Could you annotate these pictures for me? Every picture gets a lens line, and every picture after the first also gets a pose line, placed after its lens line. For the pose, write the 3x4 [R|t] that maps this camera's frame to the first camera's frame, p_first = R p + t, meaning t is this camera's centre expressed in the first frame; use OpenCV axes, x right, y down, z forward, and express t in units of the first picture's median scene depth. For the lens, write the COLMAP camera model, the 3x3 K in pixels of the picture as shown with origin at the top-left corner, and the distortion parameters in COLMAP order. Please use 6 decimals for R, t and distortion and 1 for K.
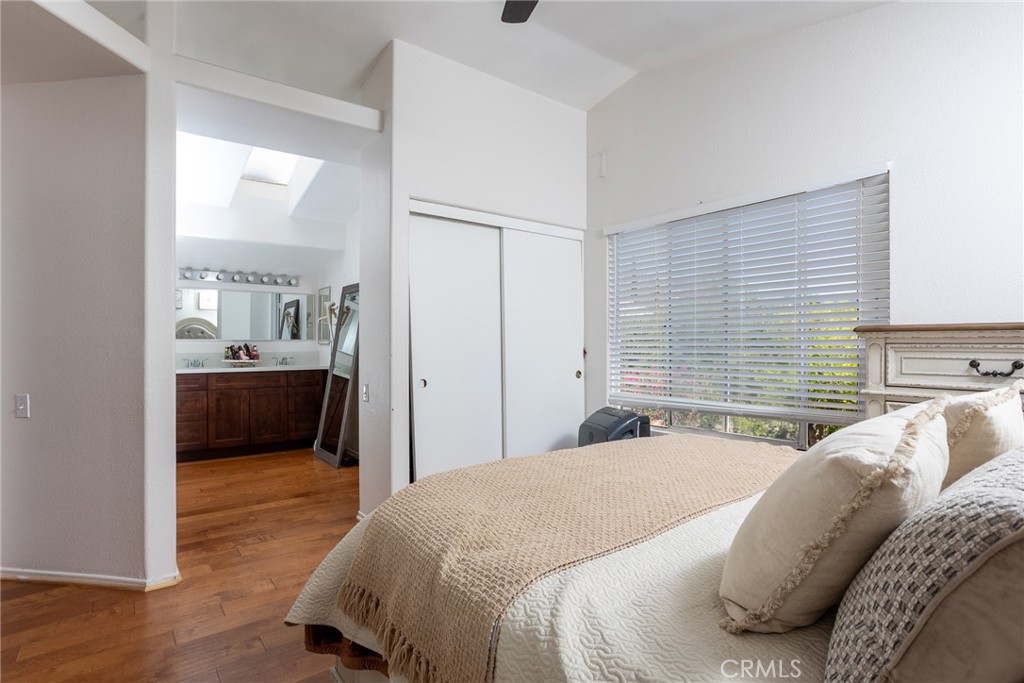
lens RADIAL K [[496.3, 0, 508.3], [0, 496.3, 339.5], [0, 0, 1]] dist [-0.071551, 0.046170]
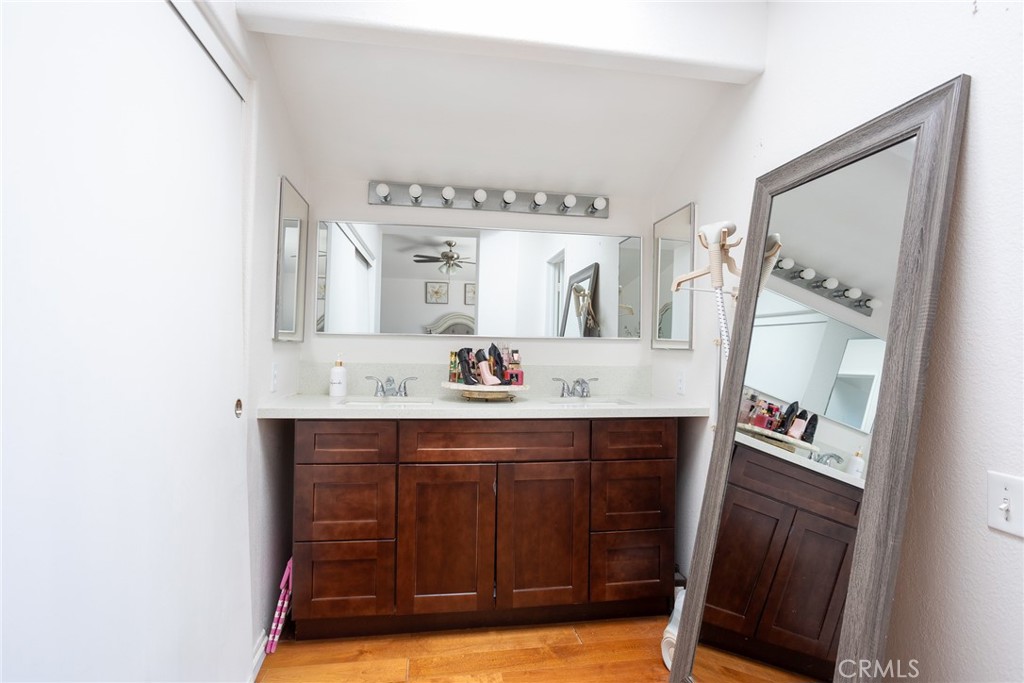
lens RADIAL K [[496.3, 0, 508.3], [0, 496.3, 339.5], [0, 0, 1]] dist [-0.071551, 0.046170]
pose [[0.868348, 0.012626, -0.495794, -0.322575], [-0.018890, 0.999792, -0.007624, 0.007169], [0.495595, 0.015986, 0.868407, 0.646017]]
